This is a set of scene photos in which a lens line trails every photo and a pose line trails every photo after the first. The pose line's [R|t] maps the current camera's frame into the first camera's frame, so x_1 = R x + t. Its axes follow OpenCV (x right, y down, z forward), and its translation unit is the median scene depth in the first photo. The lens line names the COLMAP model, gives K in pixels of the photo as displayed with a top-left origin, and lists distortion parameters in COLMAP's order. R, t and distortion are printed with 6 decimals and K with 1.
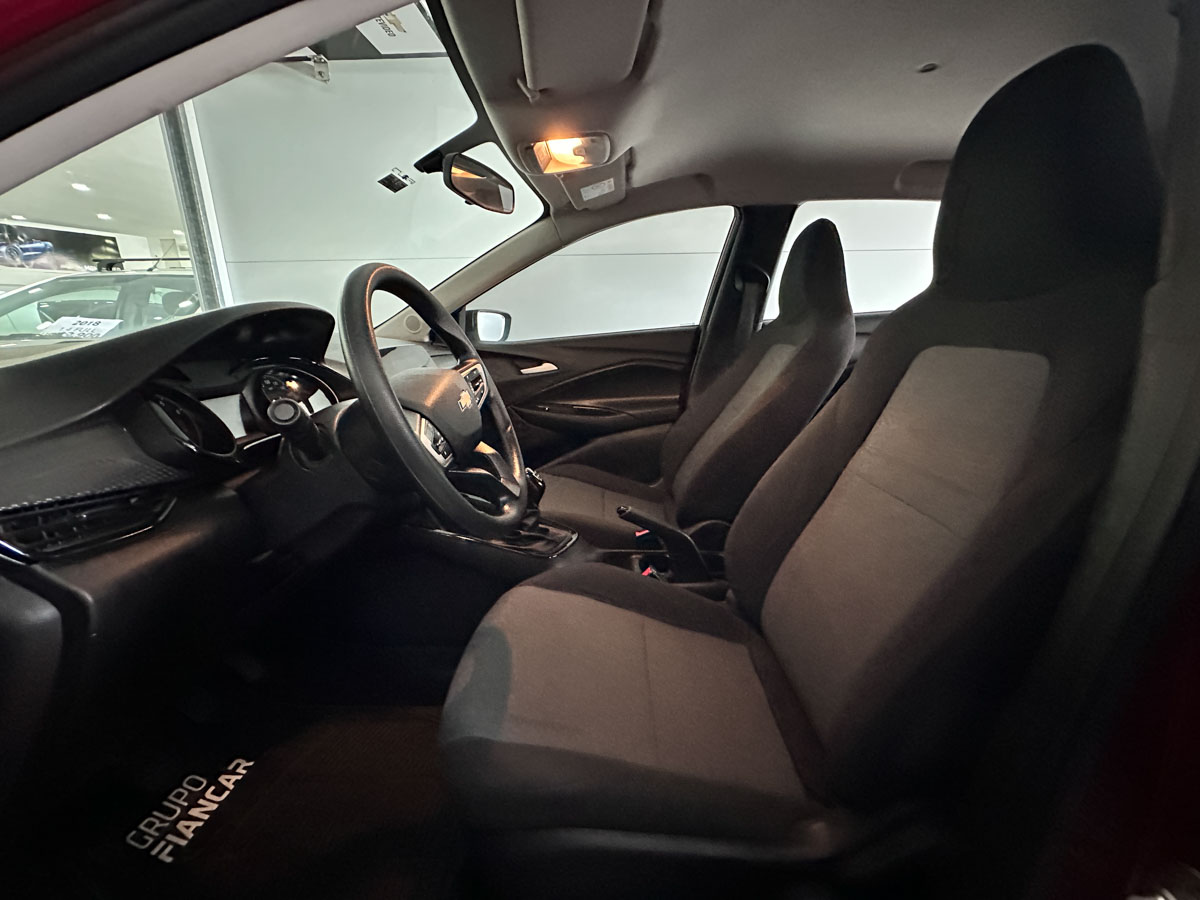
lens RADIAL K [[472.3, 0, 602.9], [0, 472.3, 450.3], [0, 0, 1]] dist [-0.011875, 0.000464]
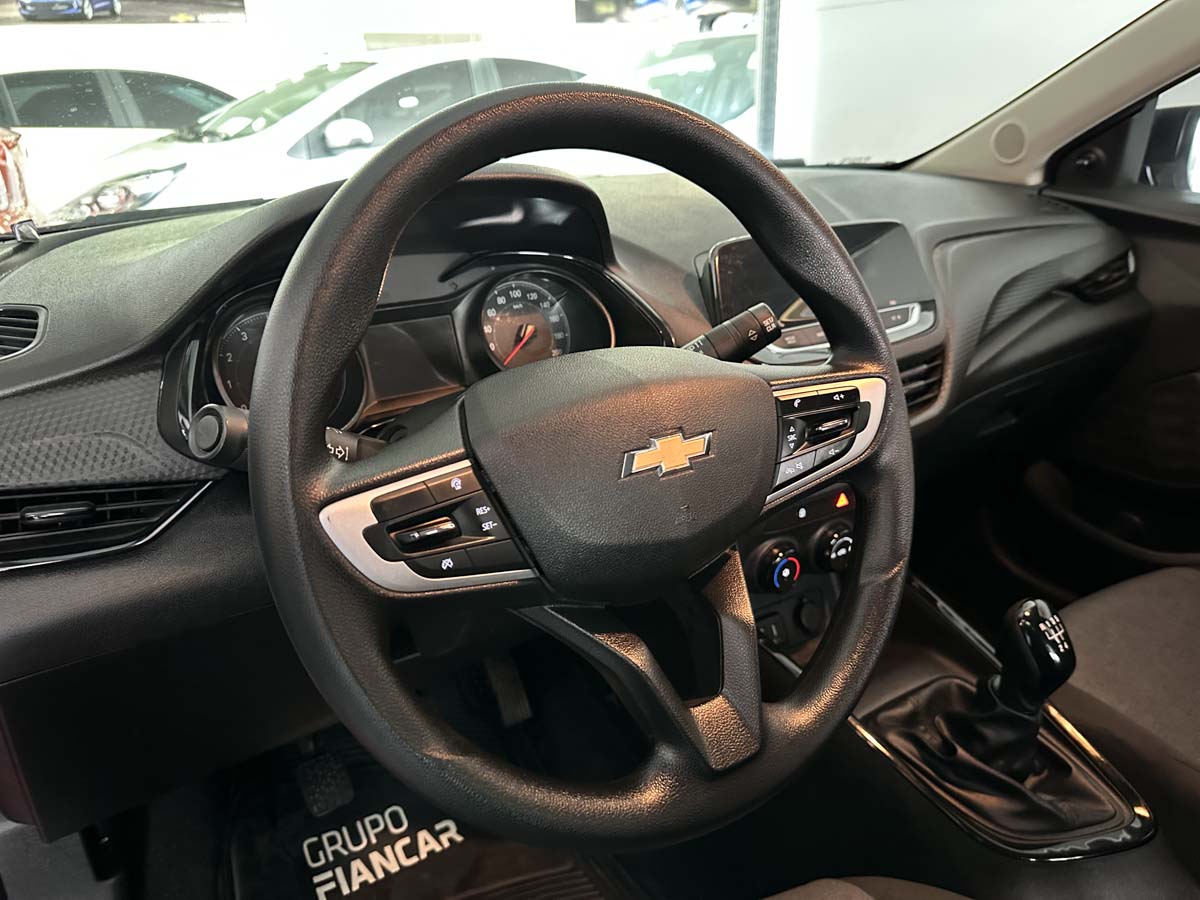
lens RADIAL K [[852.2, 0, 604.3], [0, 852.2, 450.9], [0, 0, 1]] dist [0.043770, -0.060128]
pose [[0.563088, 0.302473, -0.769052, 0.174521], [-0.197881, 0.952887, 0.229891, -0.222452], [0.802356, 0.022732, 0.596413, 0.493810]]
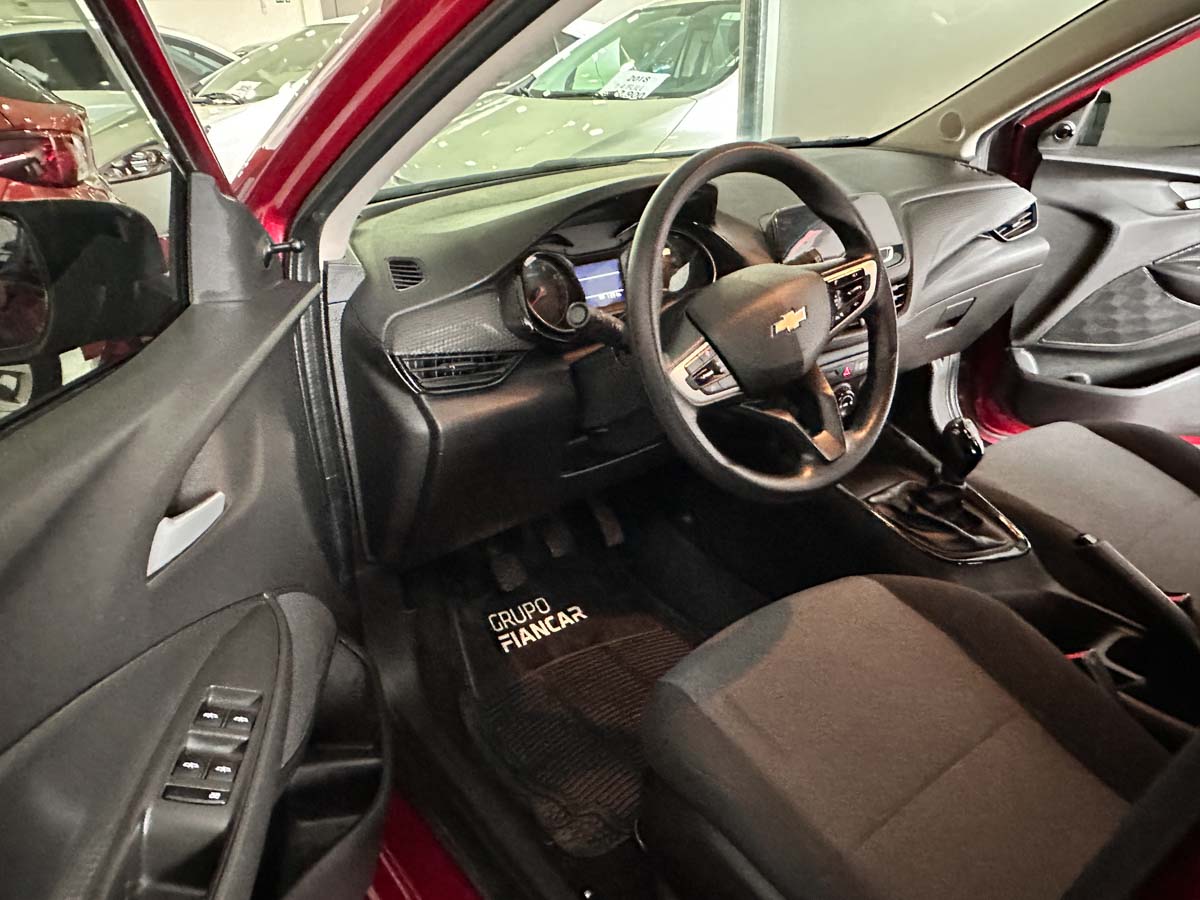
lens RADIAL K [[836.7, 0, 601.0], [0, 836.7, 495.7], [0, 0, 1]] dist [-0.056263, 0.000384]
pose [[0.611515, 0.374510, -0.696988, 0.505871], [-0.189150, 0.924541, 0.330826, -0.205751], [0.768292, -0.070470, 0.636209, -0.120424]]
